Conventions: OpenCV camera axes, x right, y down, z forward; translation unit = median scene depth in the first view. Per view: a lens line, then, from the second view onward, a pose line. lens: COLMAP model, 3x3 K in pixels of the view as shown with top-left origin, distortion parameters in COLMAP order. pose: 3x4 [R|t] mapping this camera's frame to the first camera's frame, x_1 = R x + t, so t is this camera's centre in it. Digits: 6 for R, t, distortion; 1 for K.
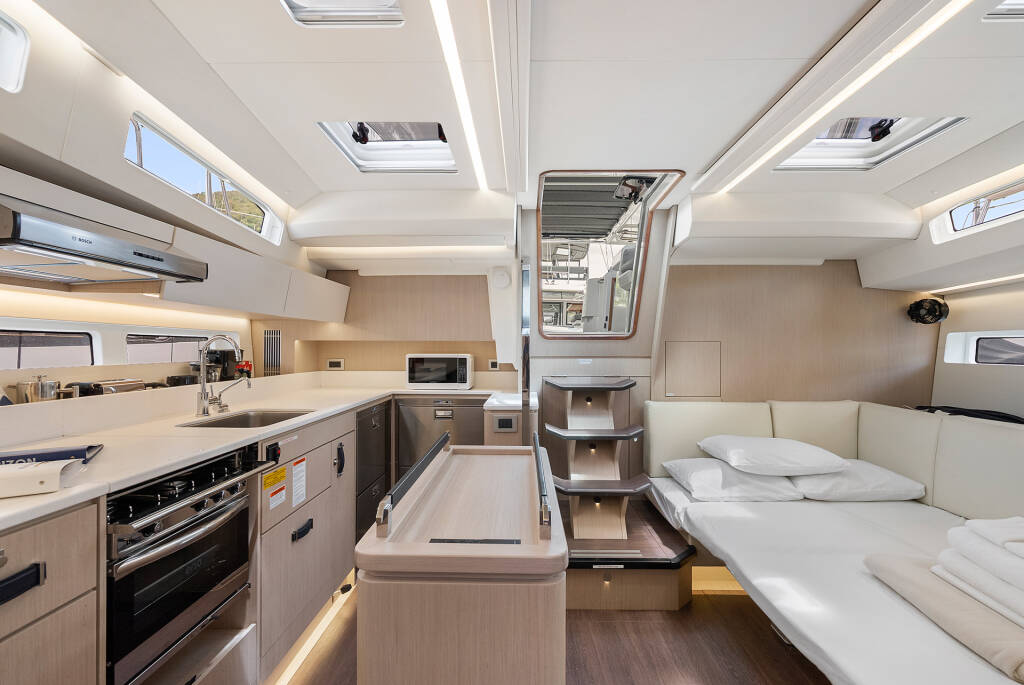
lens RADIAL K [[469.9, 0, 512.0], [0, 469.9, 342.5], [0, 0, 1]] dist [-0.003511, 0.000115]
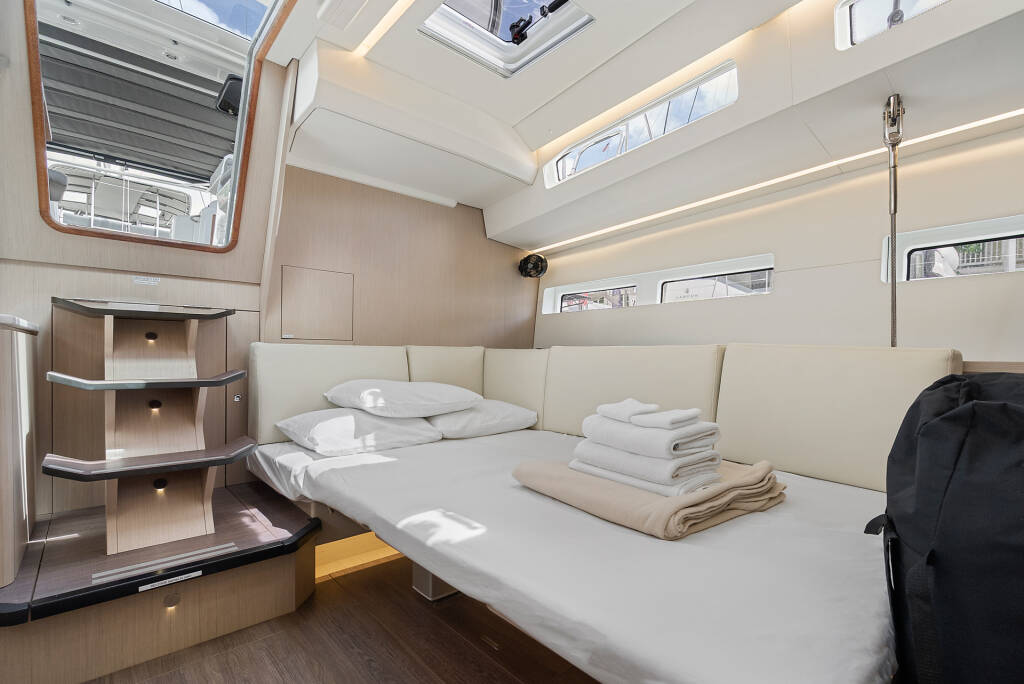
lens RADIAL K [[468.4, 0, 515.1], [0, 468.4, 363.6], [0, 0, 1]] dist [-0.004094, 0.000347]
pose [[0.725789, -0.003323, 0.687909, 0.100175], [-0.013481, 0.999728, 0.019052, 0.161719], [-0.687785, -0.023101, 0.725547, 0.241886]]
